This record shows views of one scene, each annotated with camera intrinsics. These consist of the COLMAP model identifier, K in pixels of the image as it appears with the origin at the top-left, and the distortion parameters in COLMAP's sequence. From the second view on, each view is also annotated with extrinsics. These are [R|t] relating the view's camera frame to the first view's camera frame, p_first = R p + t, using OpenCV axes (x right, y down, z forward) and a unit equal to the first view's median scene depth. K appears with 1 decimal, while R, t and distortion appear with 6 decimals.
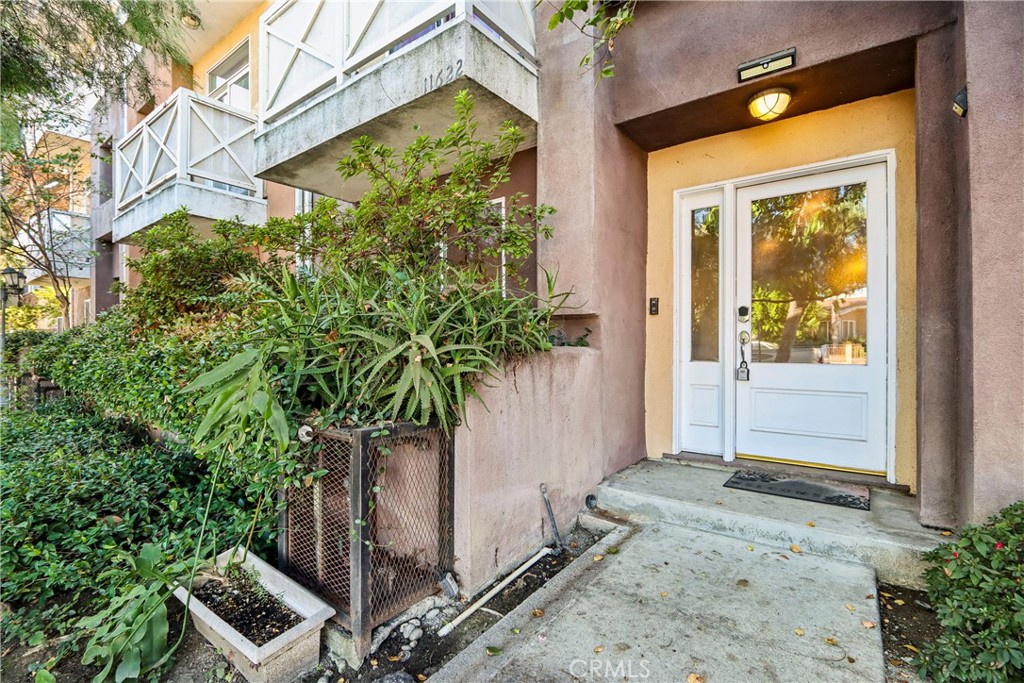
lens RADIAL K [[474.5, 0, 509.9], [0, 474.5, 343.6], [0, 0, 1]] dist [-0.018337, 0.005050]
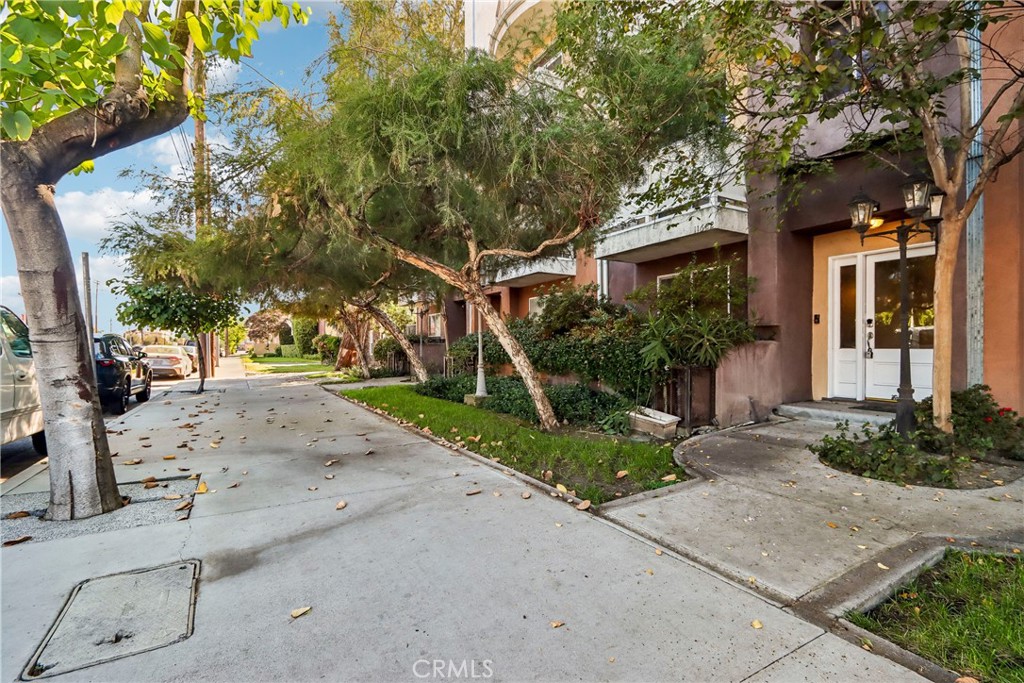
lens RADIAL K [[474.5, 0, 510.0], [0, 474.5, 346.1], [0, 0, 1]] dist [-0.018337, 0.005050]
pose [[0.918928, -0.000805, -0.394425, -0.092396], [0.004925, 0.999943, 0.009433, 0.005793], [0.394395, -0.010611, 0.918880, -1.455877]]
